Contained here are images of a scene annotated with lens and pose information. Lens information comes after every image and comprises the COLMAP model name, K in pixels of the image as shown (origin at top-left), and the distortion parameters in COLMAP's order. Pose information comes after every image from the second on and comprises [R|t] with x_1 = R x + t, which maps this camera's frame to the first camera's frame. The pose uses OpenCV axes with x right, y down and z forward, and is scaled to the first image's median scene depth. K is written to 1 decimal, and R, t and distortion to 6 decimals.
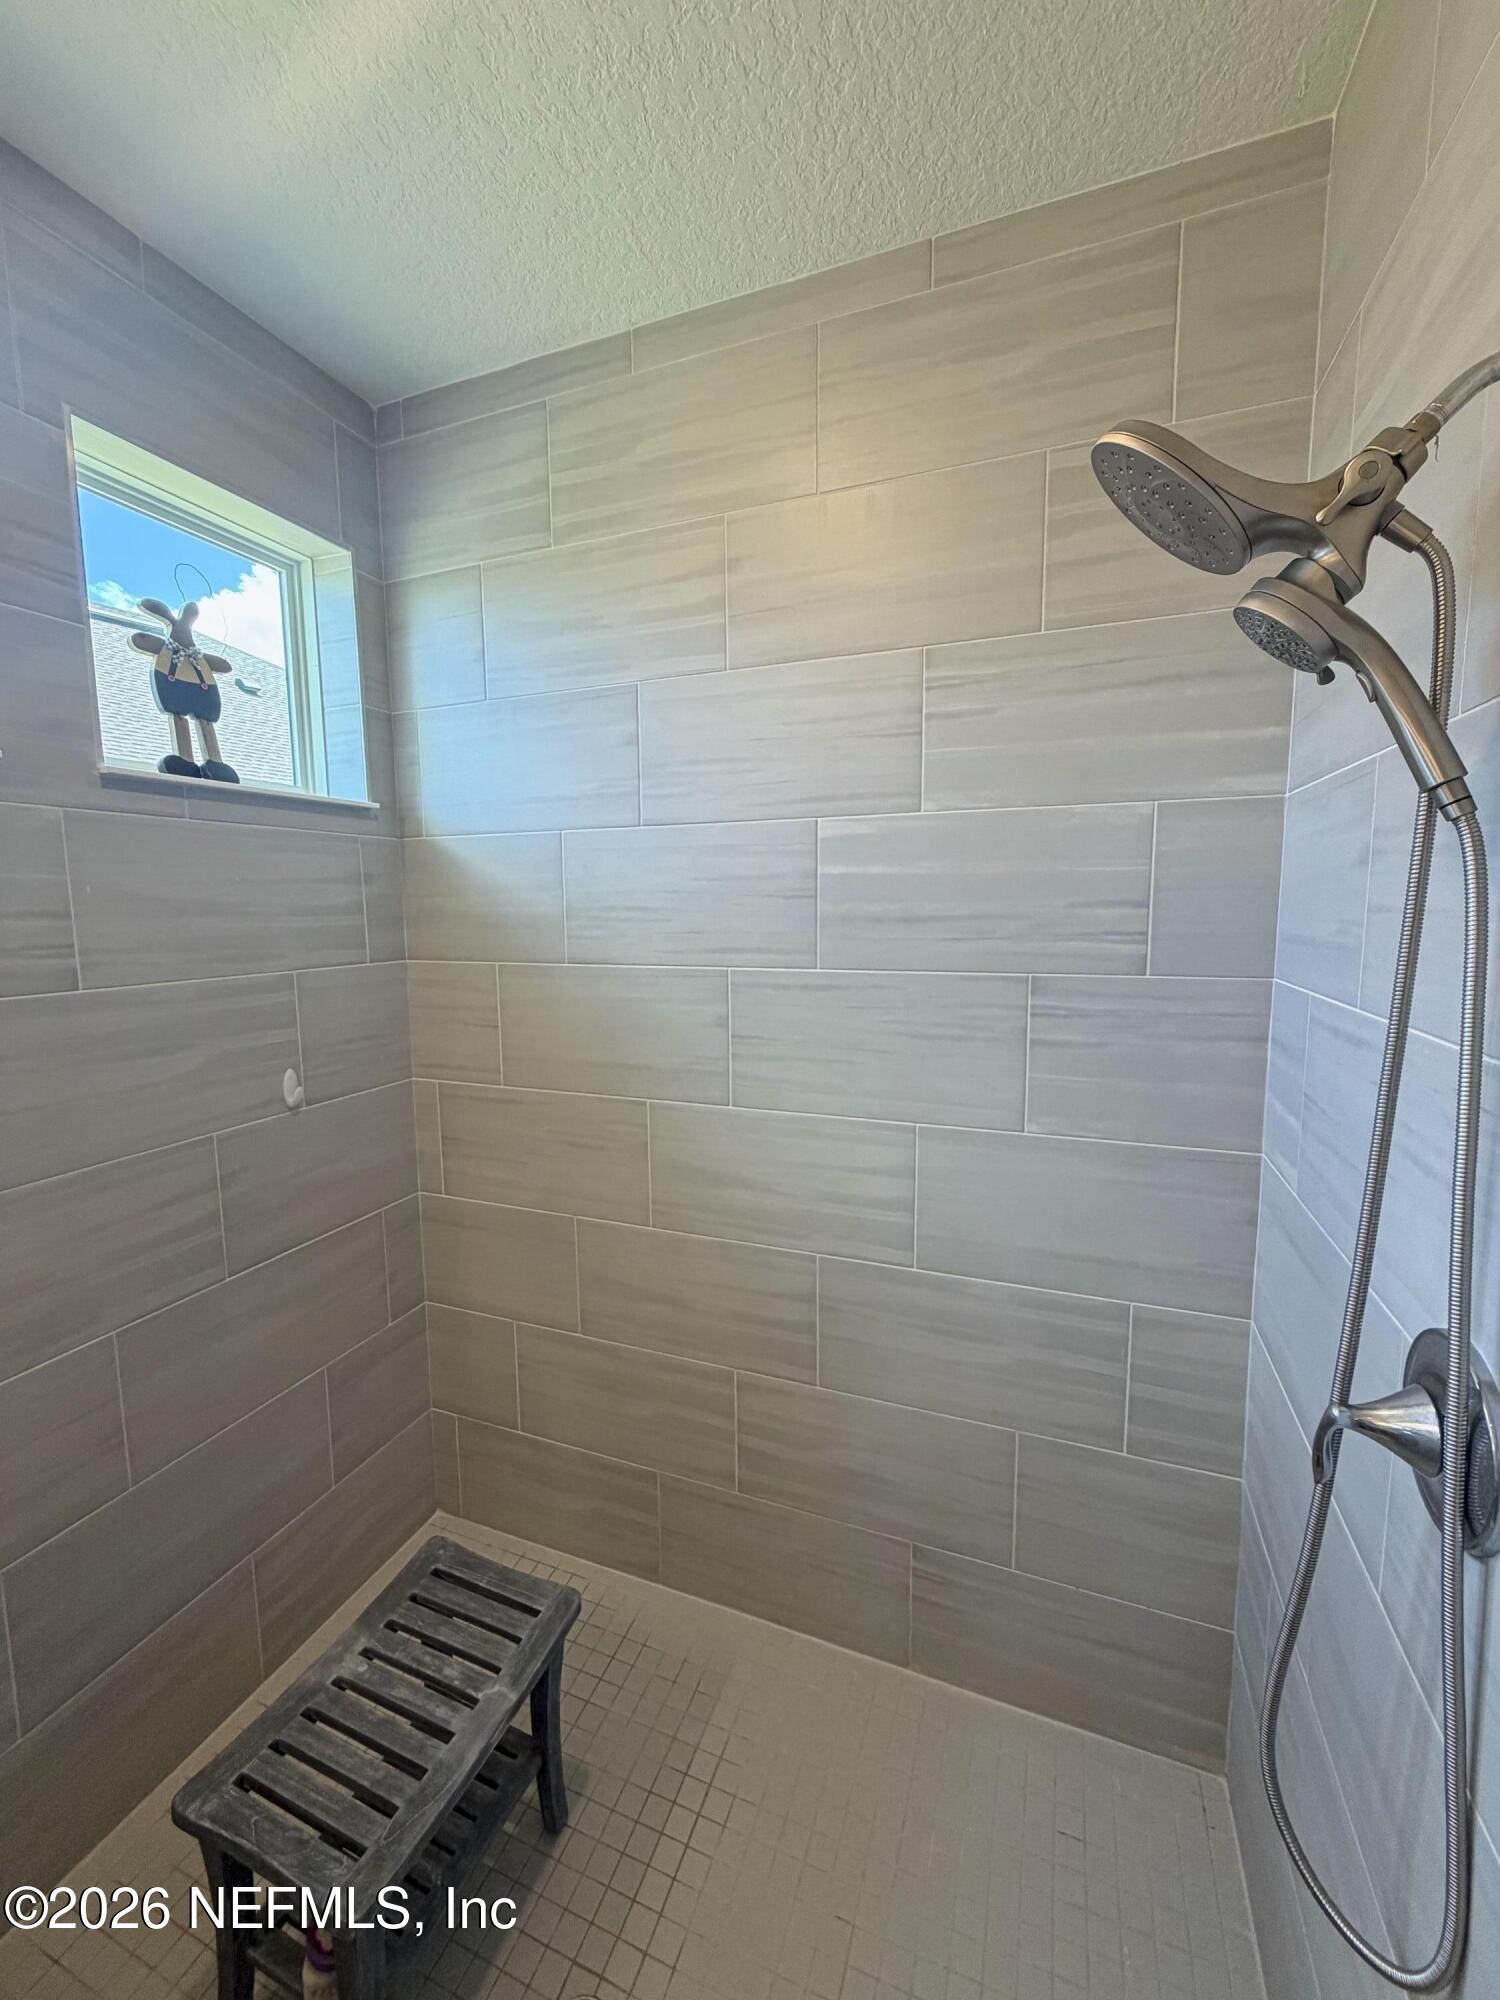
lens RADIAL K [[763.6, 0, 750.0], [0, 763.6, 1000.0], [0, 0, 1]] dist [-0.002291, -0.000219]
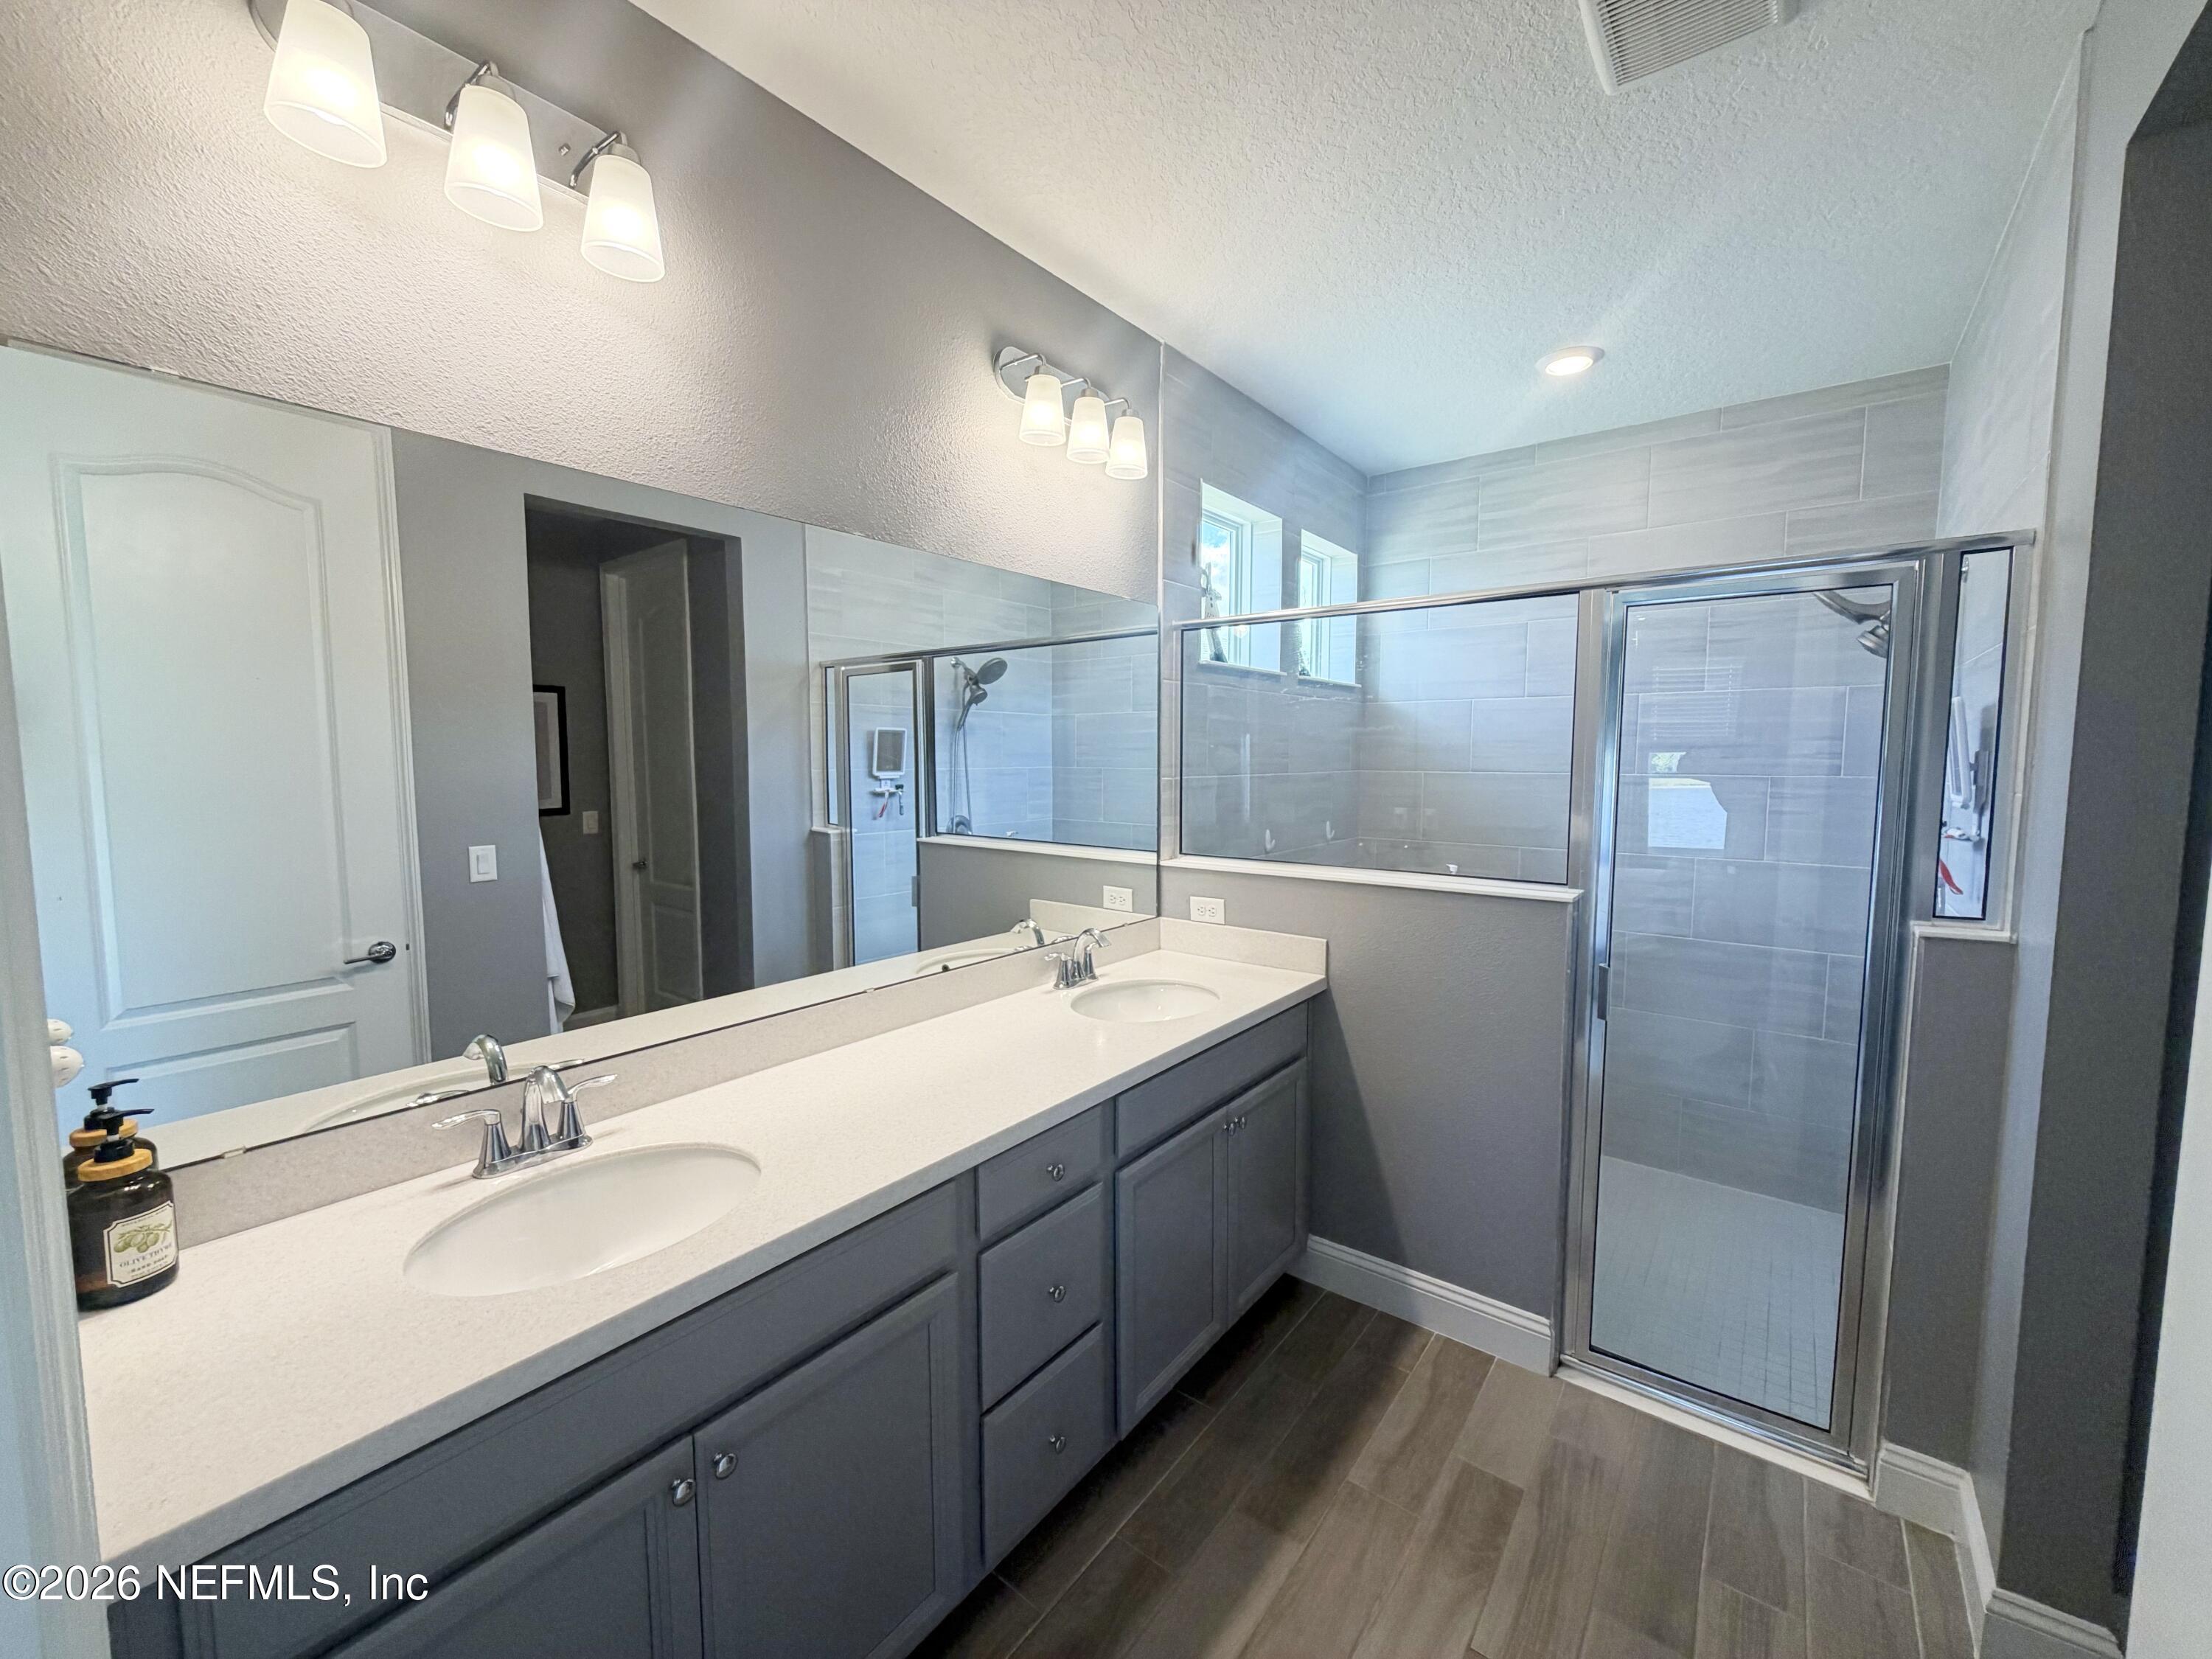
lens RADIAL K [[877.0, 0, 1106.0], [0, 877.0, 829.5], [0, 0, 1]] dist [0.002127, 0.000081]
pose [[0.954962, 0.026253, -0.295565, -0.499807], [-0.028109, 0.999603, -0.002034, 0.134907], [0.295394, 0.010250, 0.955320, -1.407155]]
